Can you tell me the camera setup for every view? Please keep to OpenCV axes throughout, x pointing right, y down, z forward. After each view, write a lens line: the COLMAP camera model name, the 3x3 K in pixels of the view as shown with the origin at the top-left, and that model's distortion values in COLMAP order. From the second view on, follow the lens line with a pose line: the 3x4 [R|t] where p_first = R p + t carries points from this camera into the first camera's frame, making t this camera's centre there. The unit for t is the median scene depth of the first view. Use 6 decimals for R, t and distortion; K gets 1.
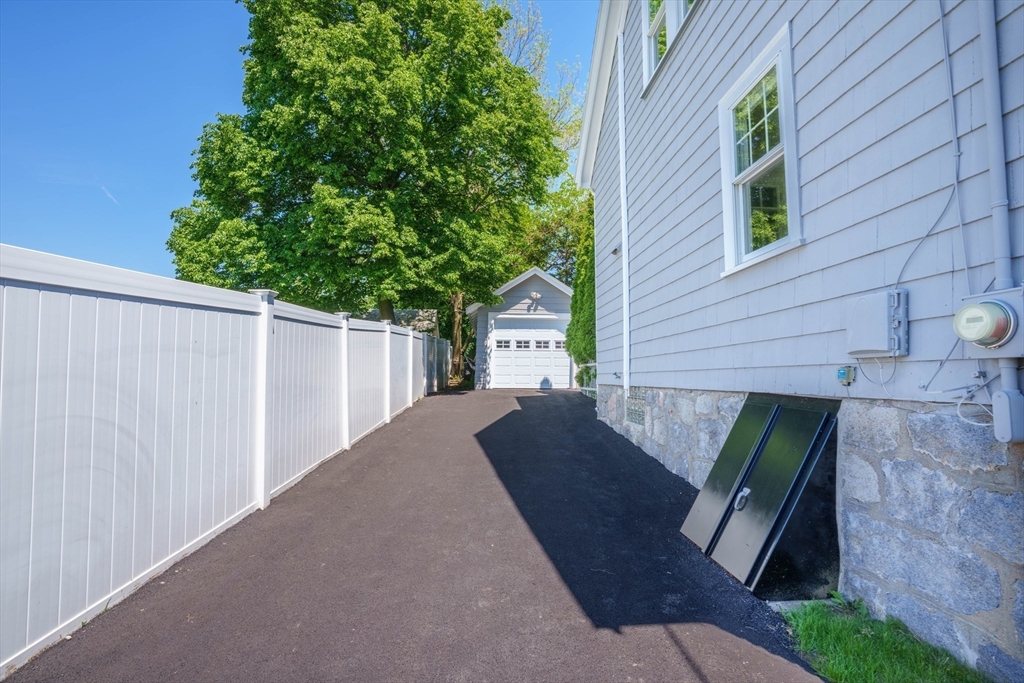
lens RADIAL K [[499.0, 0, 511.5], [0, 499.0, 340.6], [0, 0, 1]] dist [-0.080051, 0.035156]
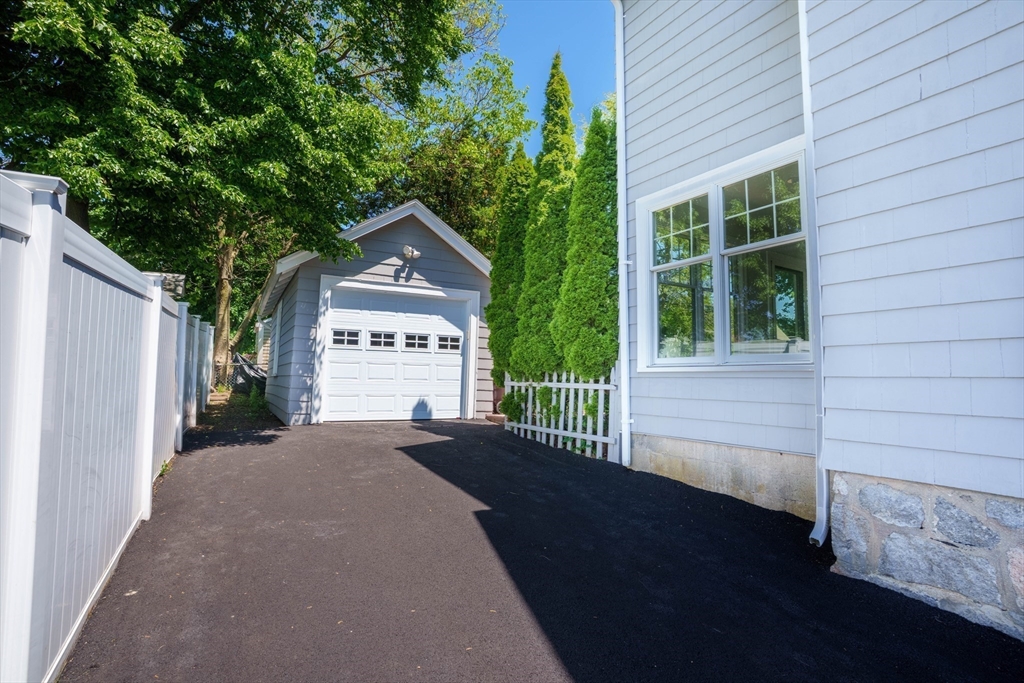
lens RADIAL K [[499.0, 0, 511.5], [0, 499.0, 340.6], [0, 0, 1]] dist [-0.080051, 0.035156]
pose [[0.886121, 0.039043, 0.461807, -0.104028], [-0.042082, 0.999107, -0.003720, 0.005074], [-0.461540, -0.016138, 0.886973, 0.456237]]
